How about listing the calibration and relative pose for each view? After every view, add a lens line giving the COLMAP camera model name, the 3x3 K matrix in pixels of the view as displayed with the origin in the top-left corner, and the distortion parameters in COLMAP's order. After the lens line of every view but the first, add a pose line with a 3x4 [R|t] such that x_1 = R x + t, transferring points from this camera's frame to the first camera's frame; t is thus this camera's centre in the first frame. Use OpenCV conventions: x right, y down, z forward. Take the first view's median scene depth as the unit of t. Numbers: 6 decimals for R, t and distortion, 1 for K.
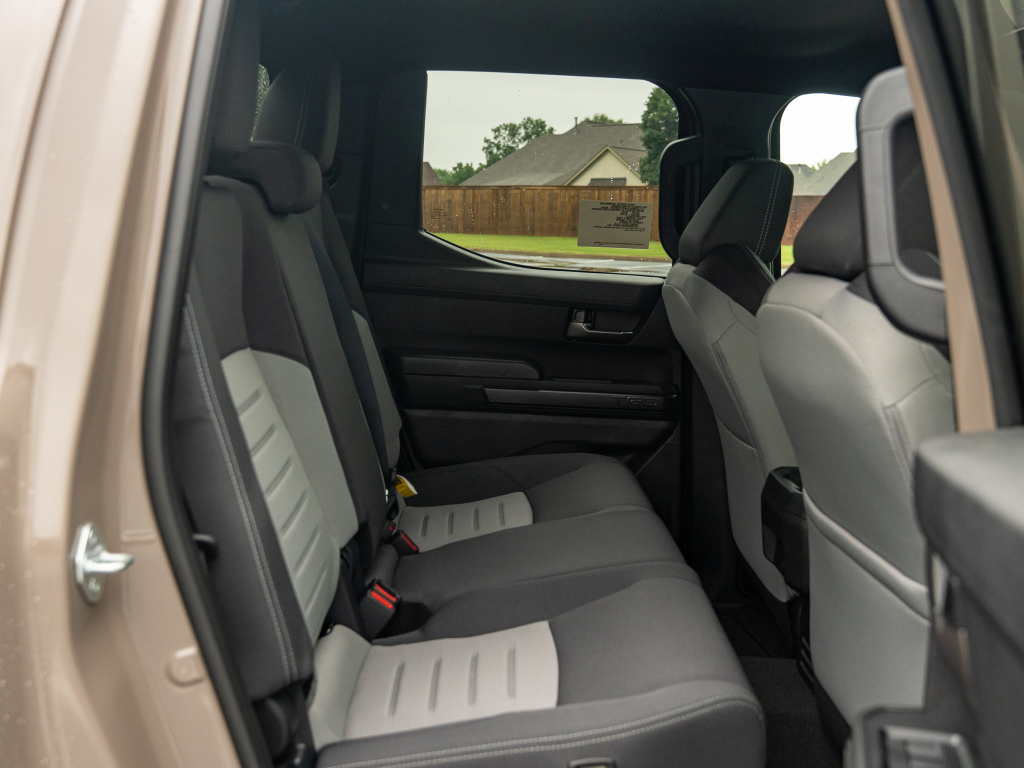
lens RADIAL K [[1205.8, 0, 513.1], [0, 1205.8, 383.1], [0, 0, 1]] dist [-0.004870, 0.000000]
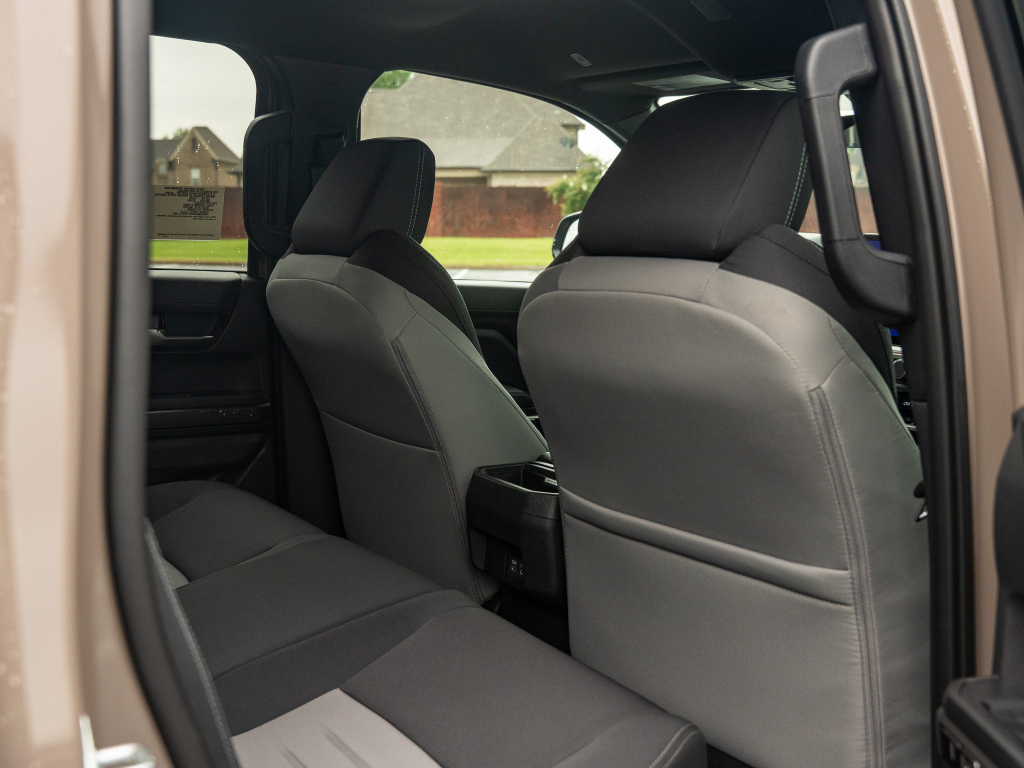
lens RADIAL K [[1205.8, 0, 514.5], [0, 1205.8, 388.4], [0, 0, 1]] dist [-0.004870, 0.000000]
pose [[0.841729, -0.091864, 0.532028, -0.199232], [0.086404, 0.995638, 0.035214, -0.017754], [-0.532942, 0.016329, 0.845994, 0.160336]]
